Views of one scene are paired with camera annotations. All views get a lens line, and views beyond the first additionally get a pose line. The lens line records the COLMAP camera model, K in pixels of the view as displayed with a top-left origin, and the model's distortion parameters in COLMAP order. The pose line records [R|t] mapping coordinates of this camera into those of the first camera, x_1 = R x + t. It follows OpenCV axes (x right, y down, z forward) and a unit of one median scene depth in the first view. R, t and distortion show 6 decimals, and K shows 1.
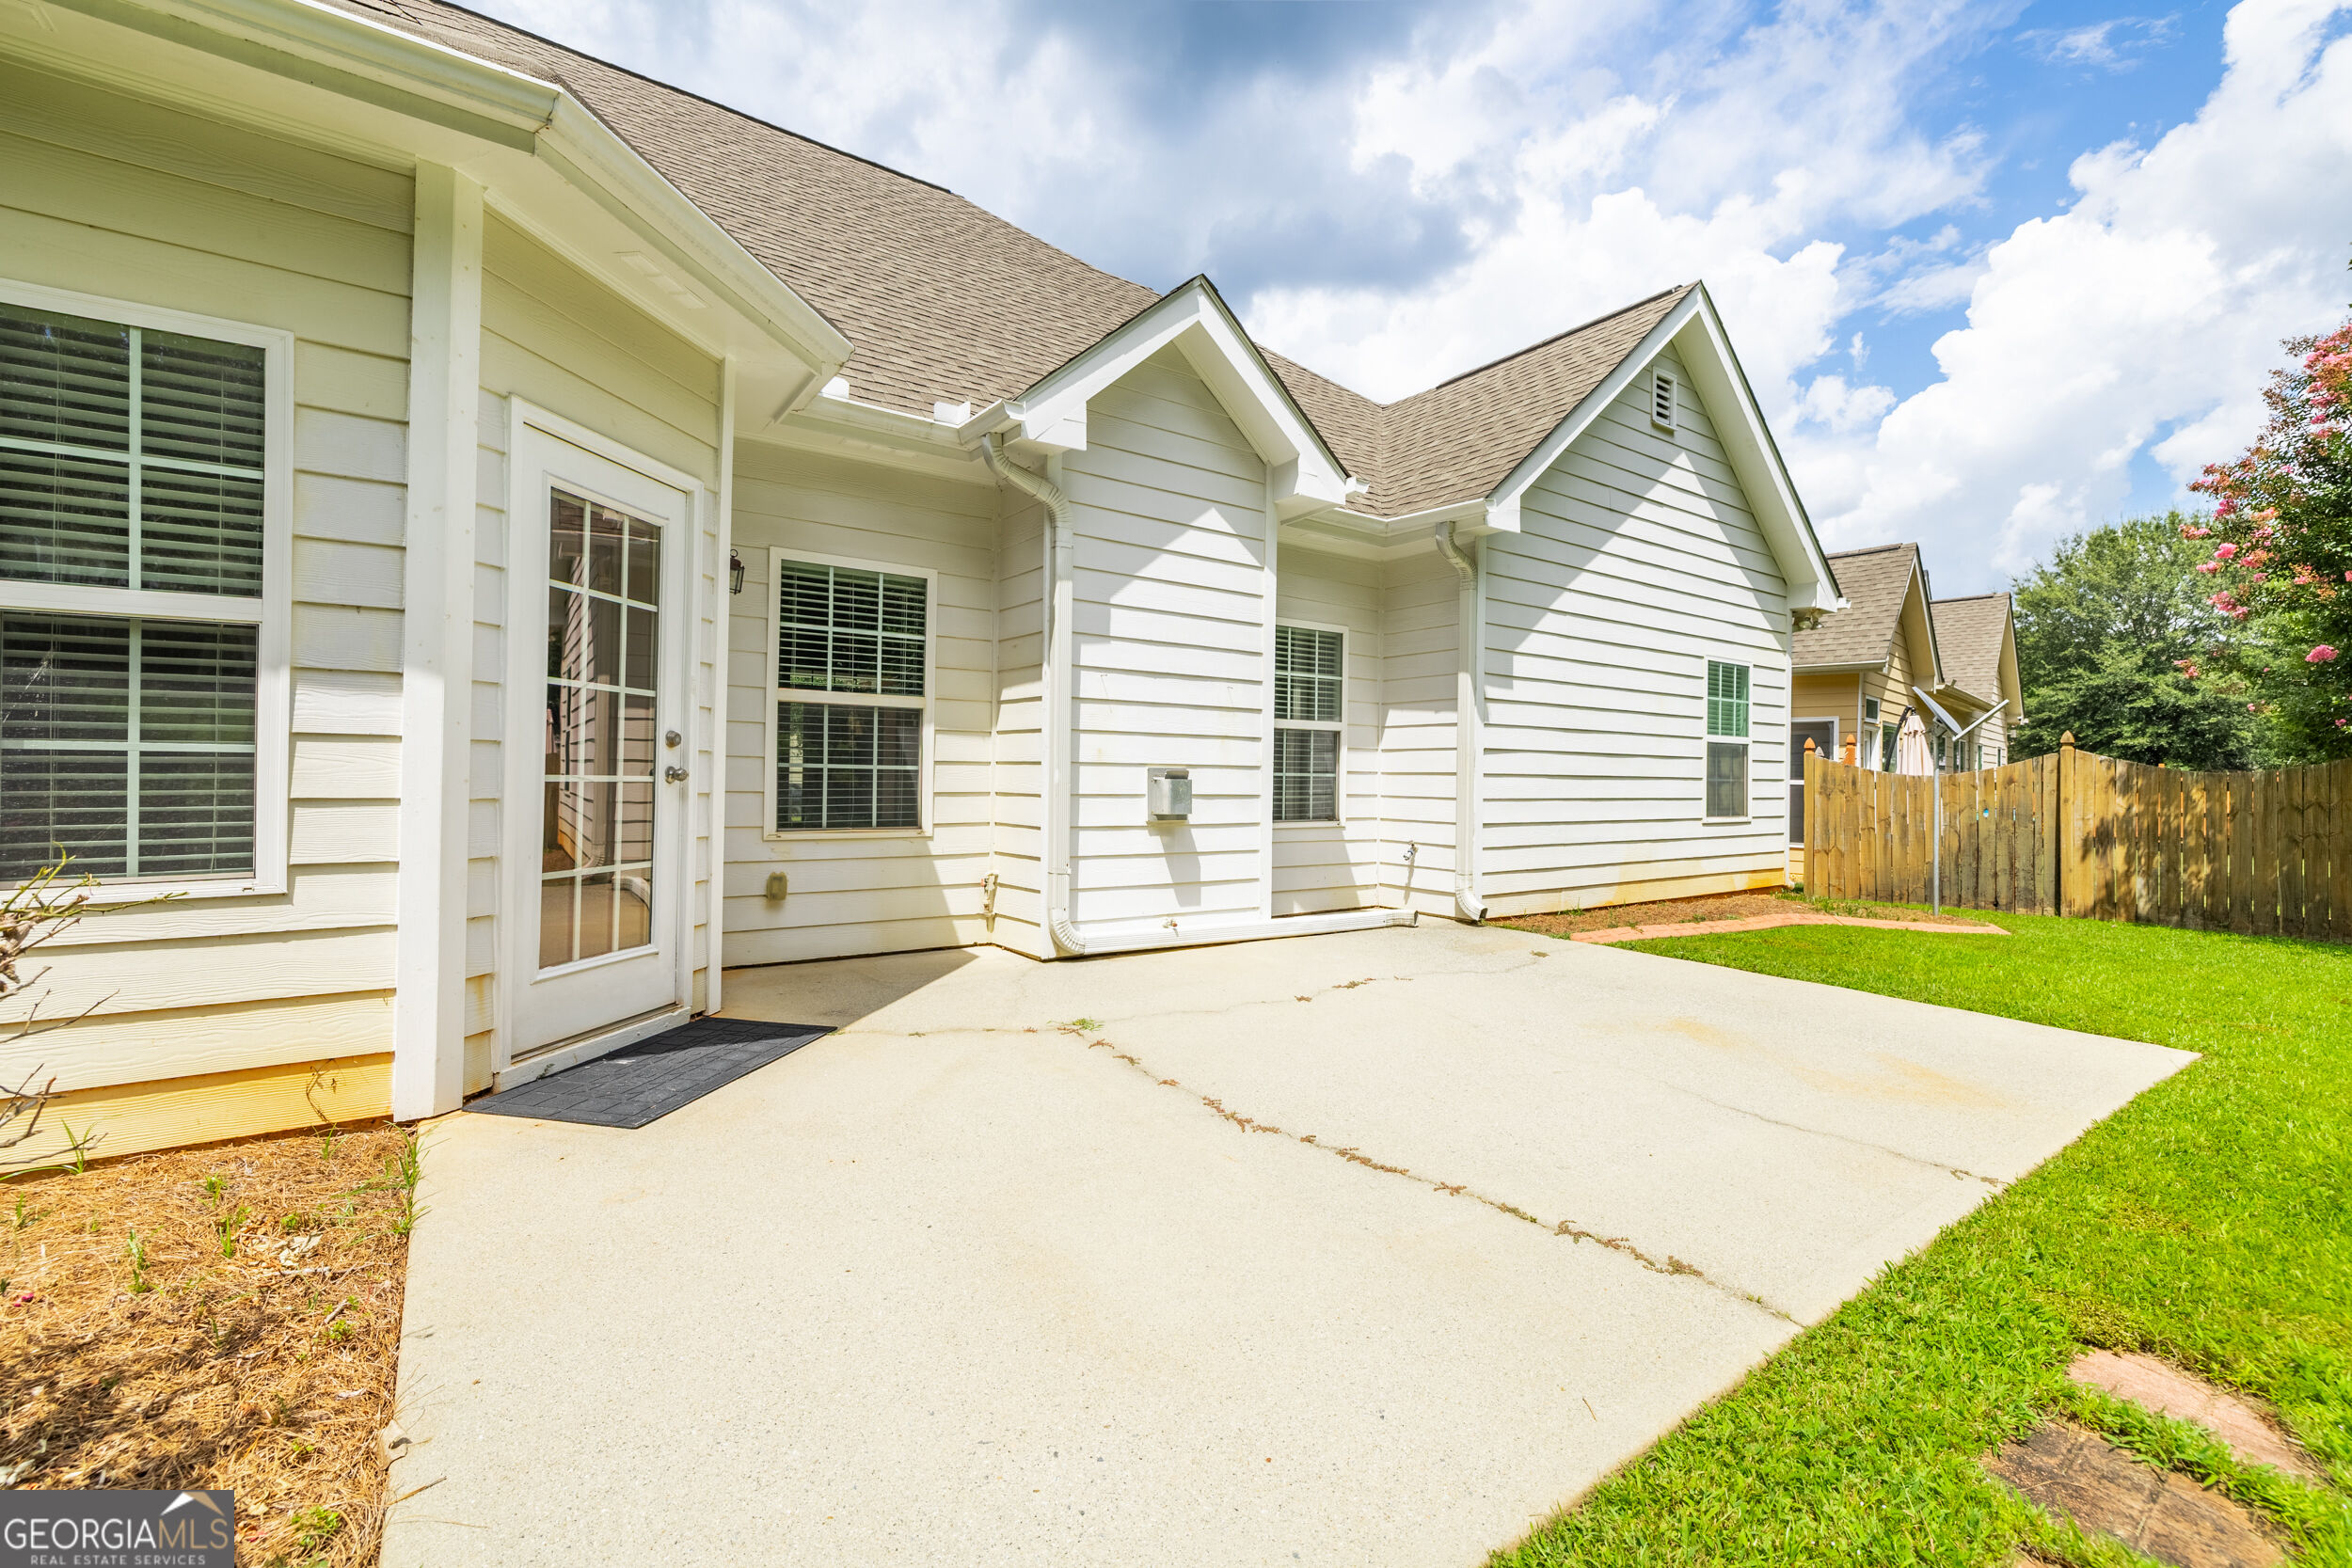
lens RADIAL K [[998.0, 0, 1182.4], [0, 998.0, 778.4], [0, 0, 1]] dist [0.004744, -0.001398]
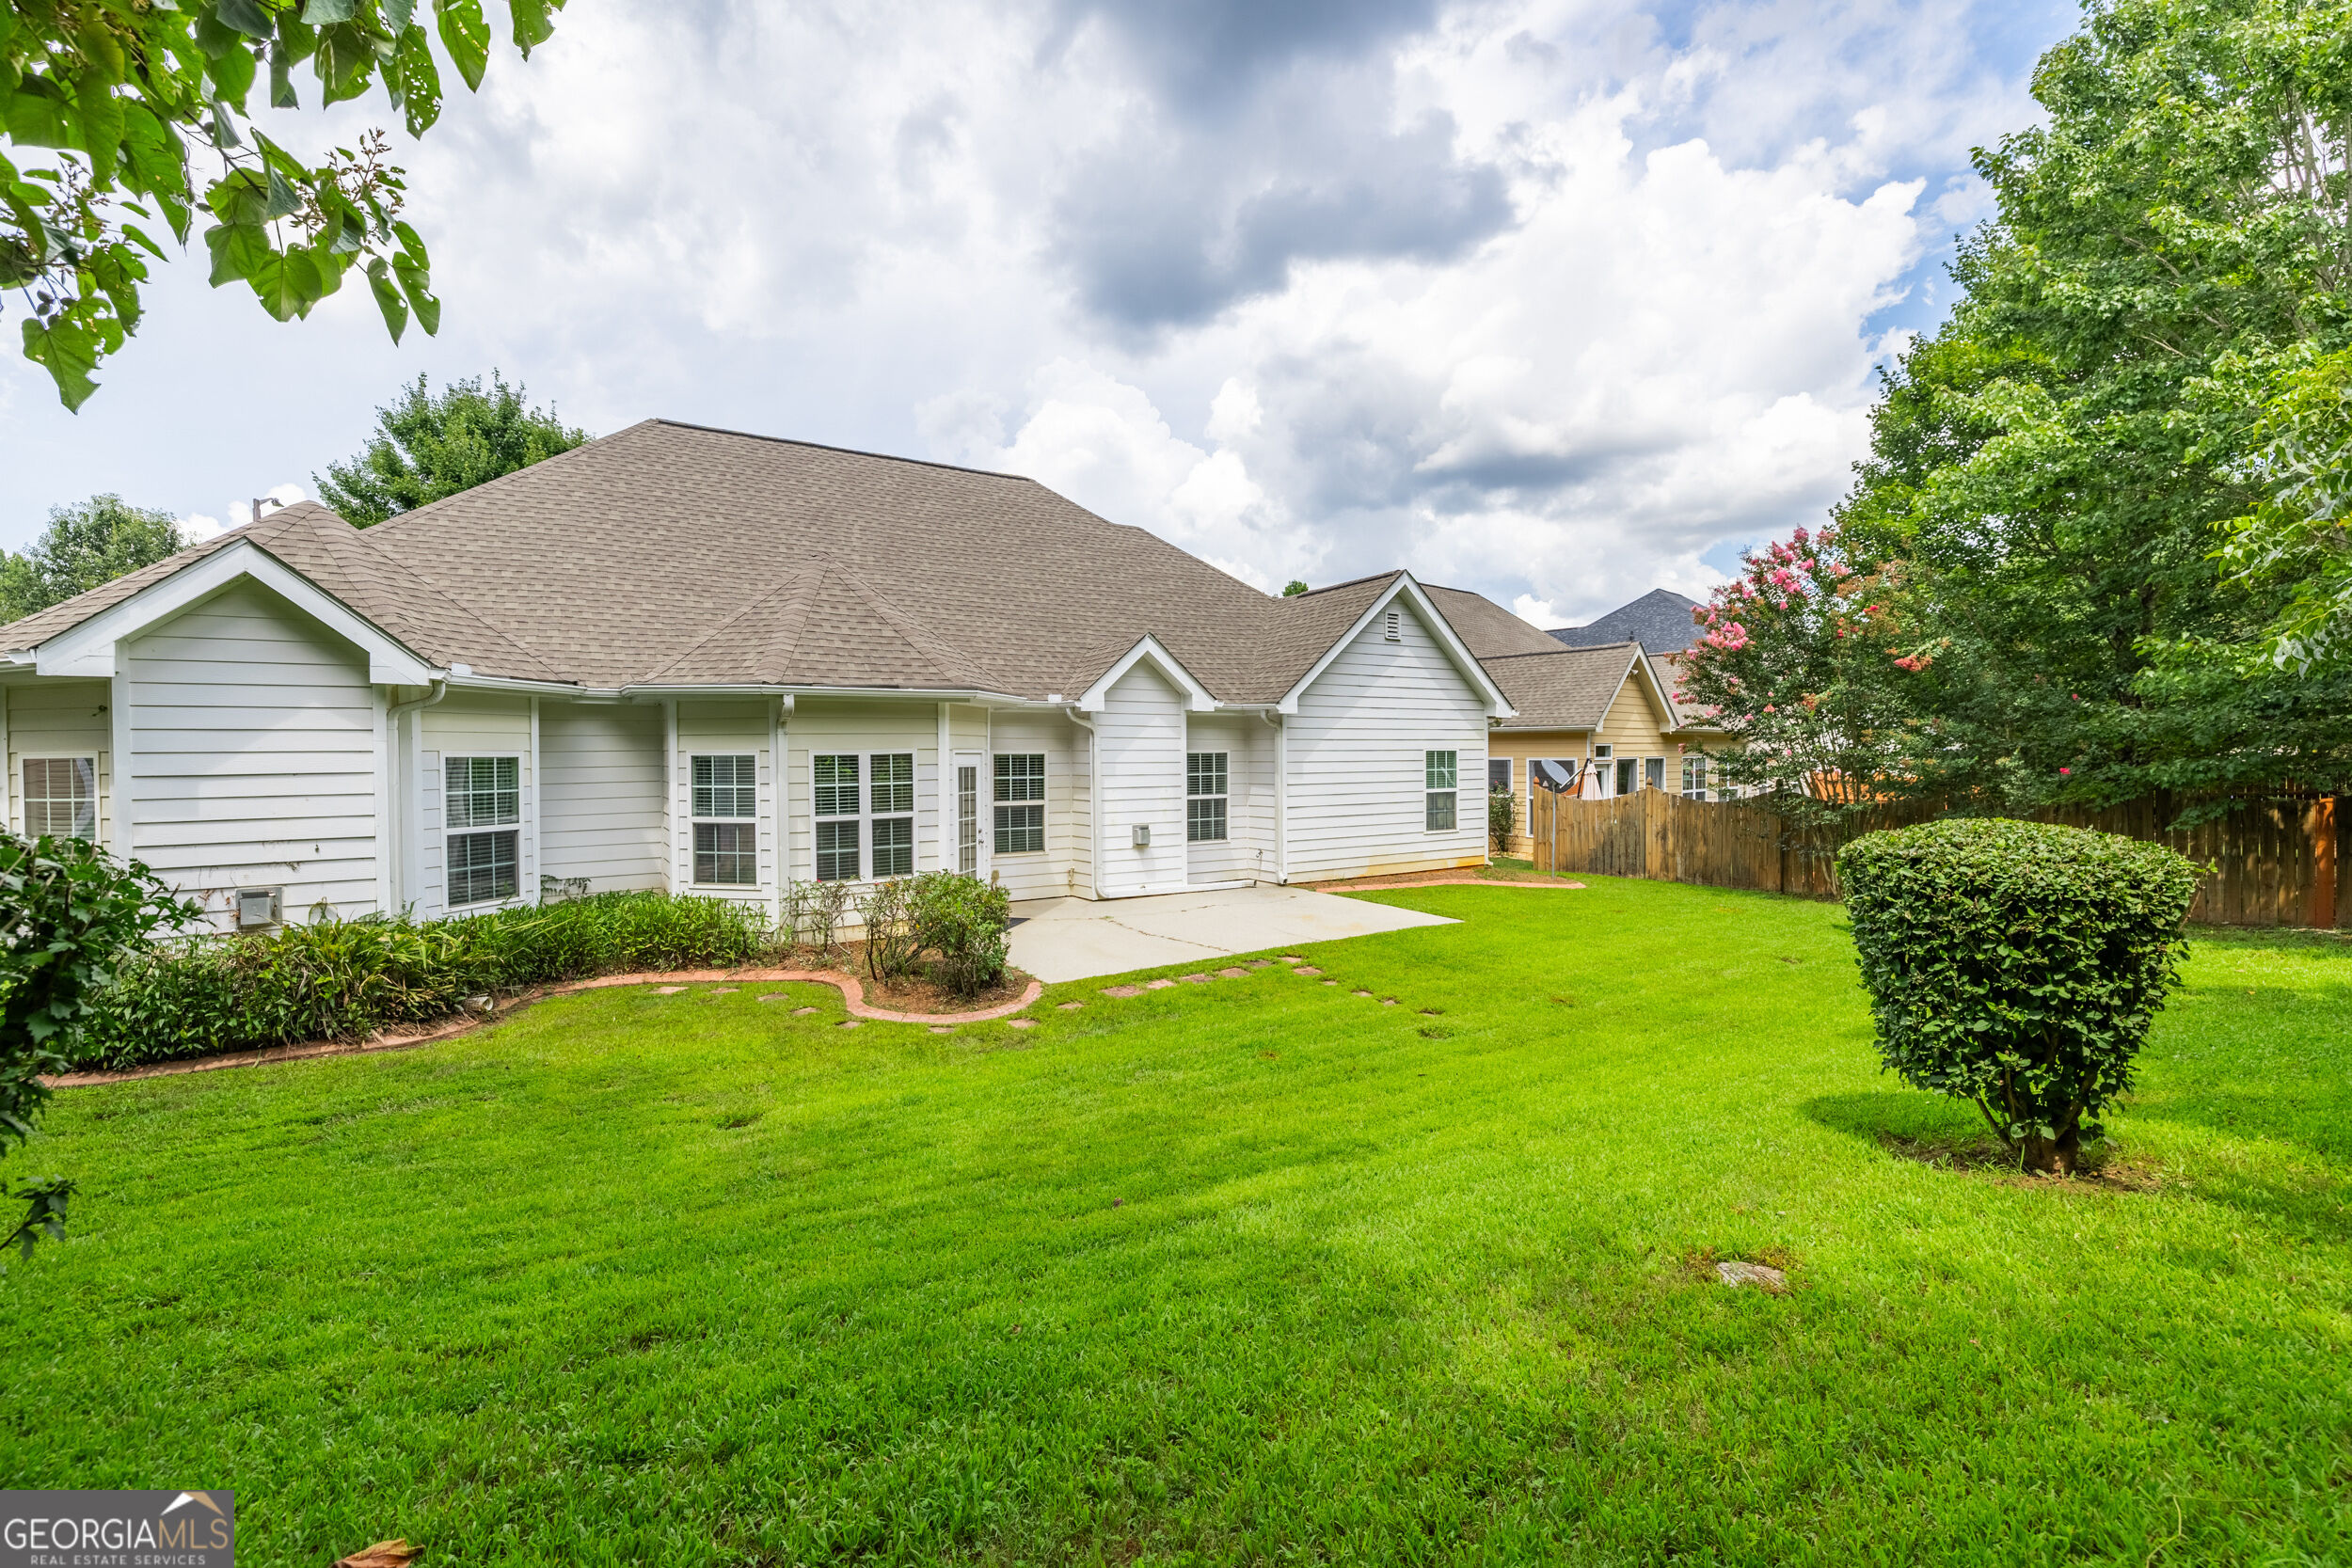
lens RADIAL K [[998.0, 0, 1193.0], [0, 998.0, 761.8], [0, 0, 1]] dist [0.004744, -0.001398]
pose [[0.998840, -0.022687, -0.042478, 0.182375], [0.022721, 0.999742, 0.000321, -0.132063], [0.042460, -0.001286, 0.999097, -1.198698]]
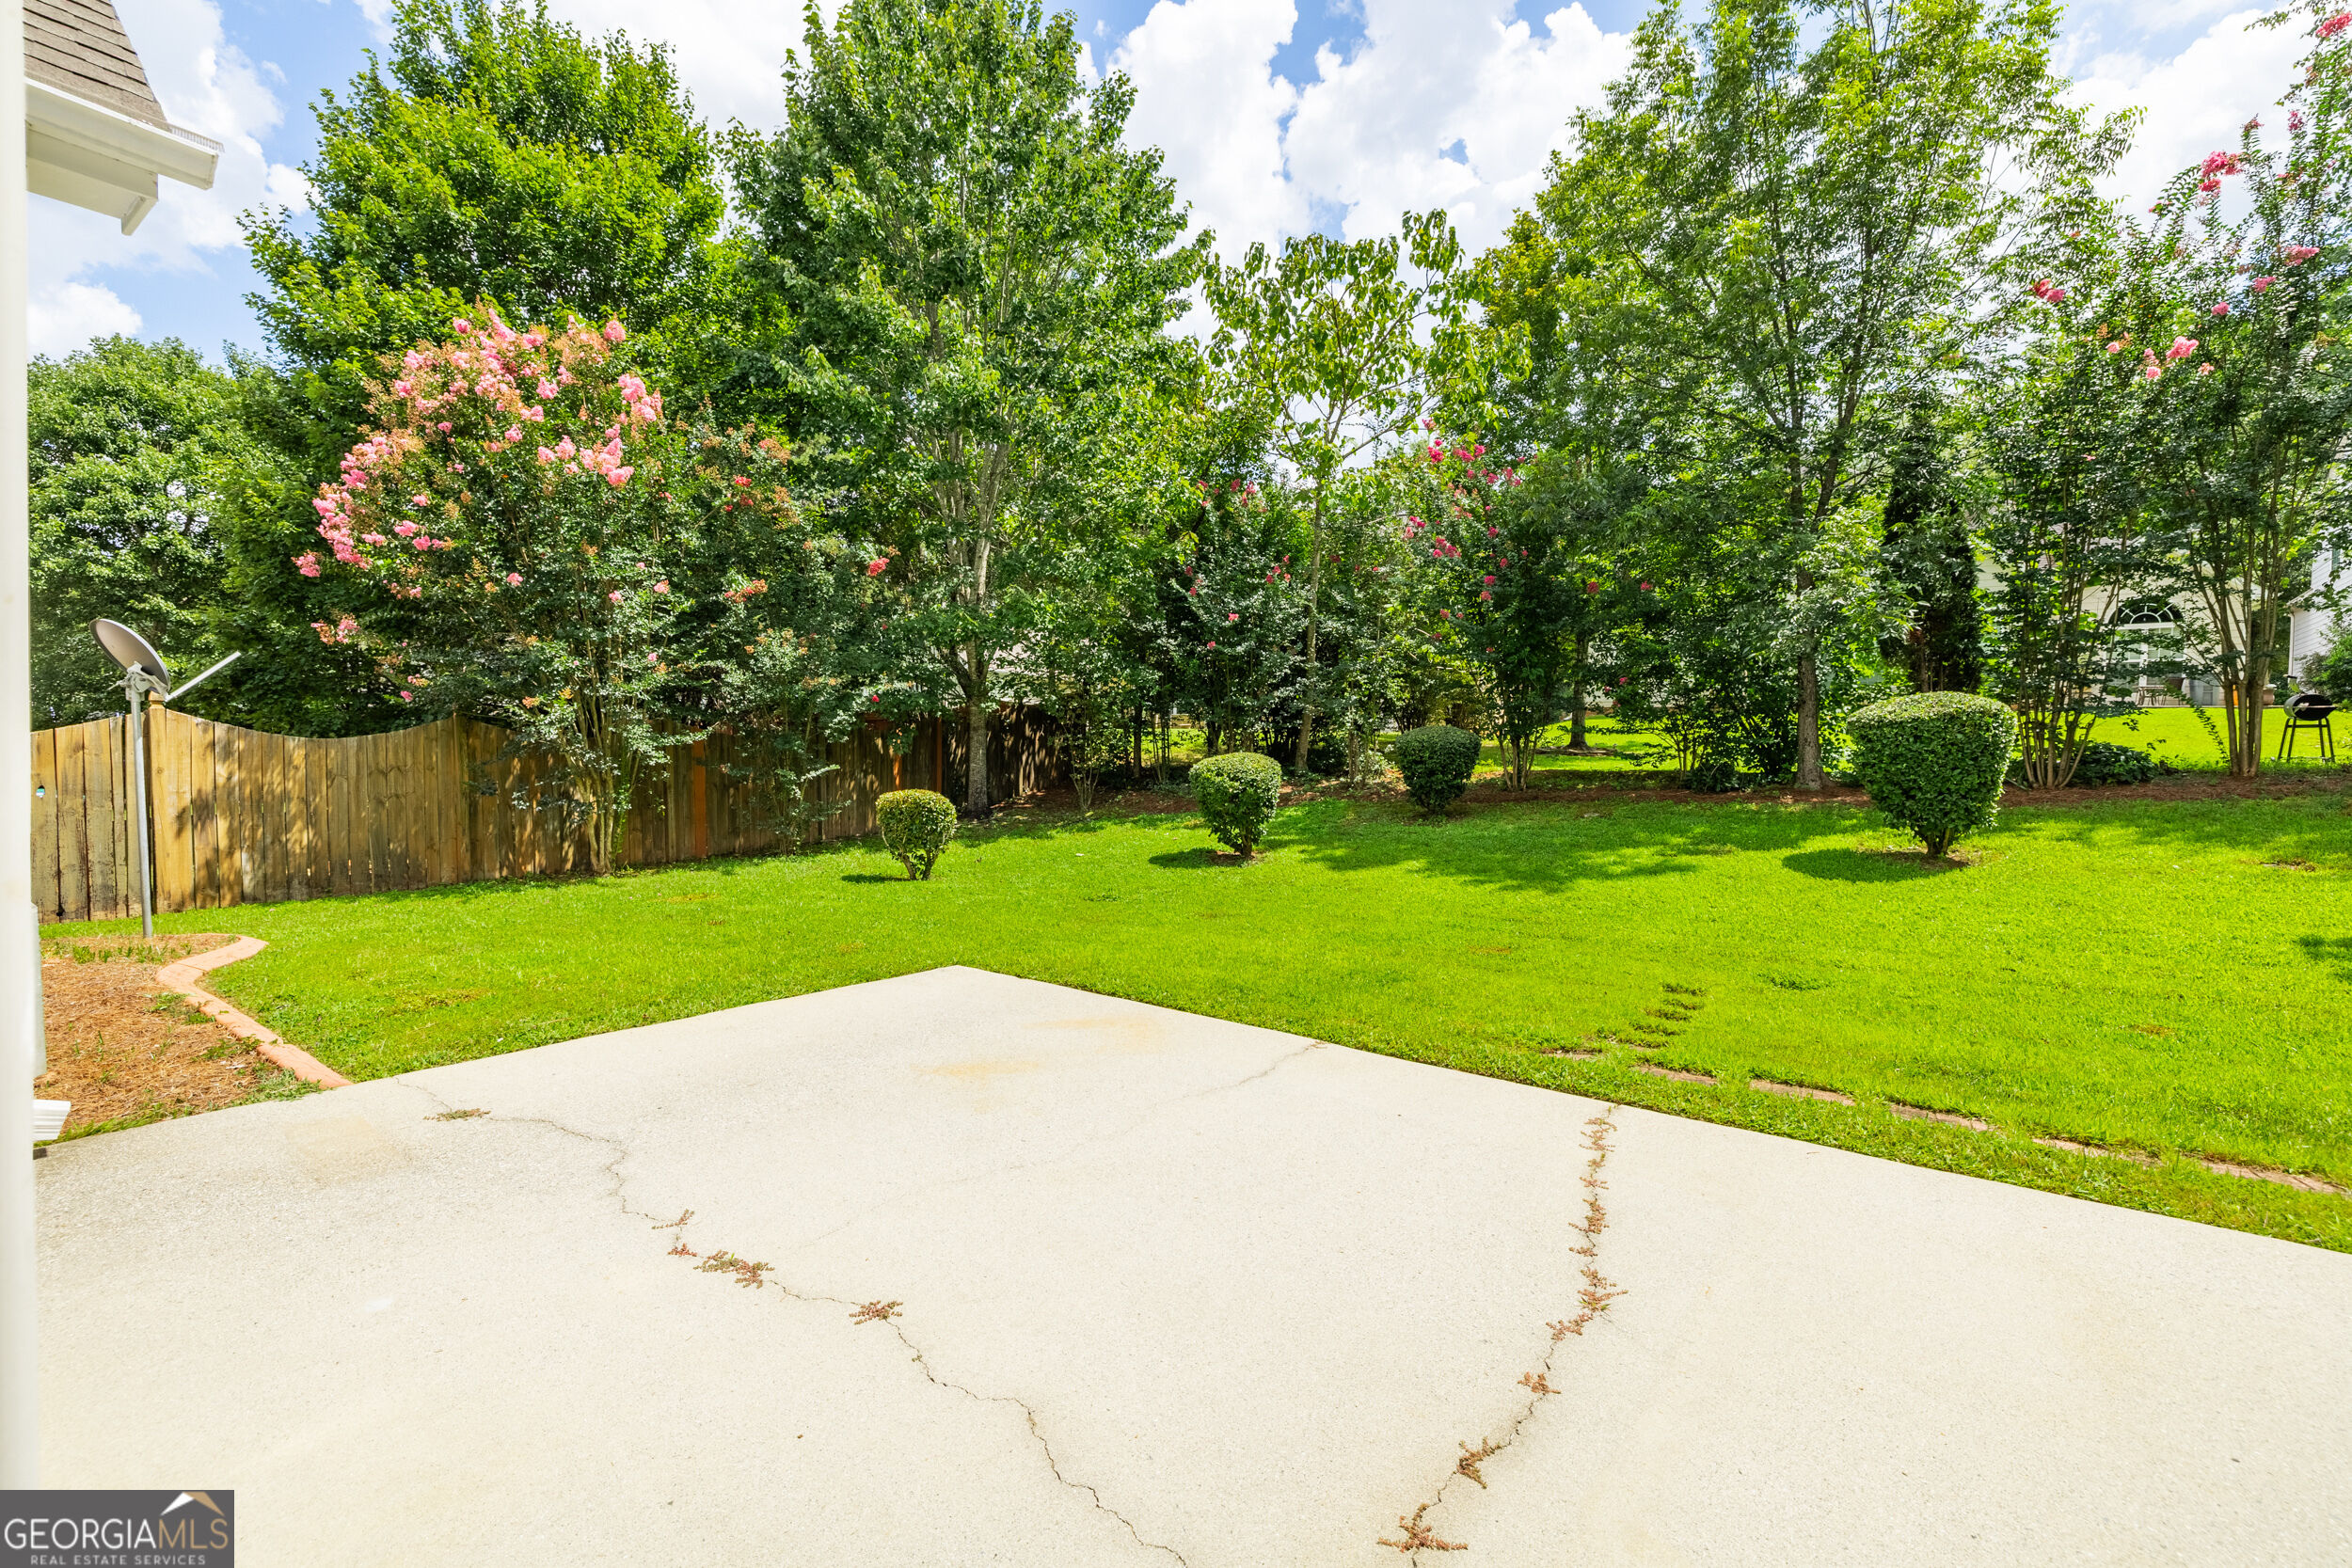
lens RADIAL K [[998.0, 0, 1189.9], [0, 998.0, 771.2], [0, 0, 1]] dist [0.004744, -0.001398]
pose [[-0.332897, -0.042971, 0.941983, -0.229014], [-0.018178, 0.999068, 0.039151, -0.032905], [-0.942788, -0.004090, -0.333368, 0.665793]]
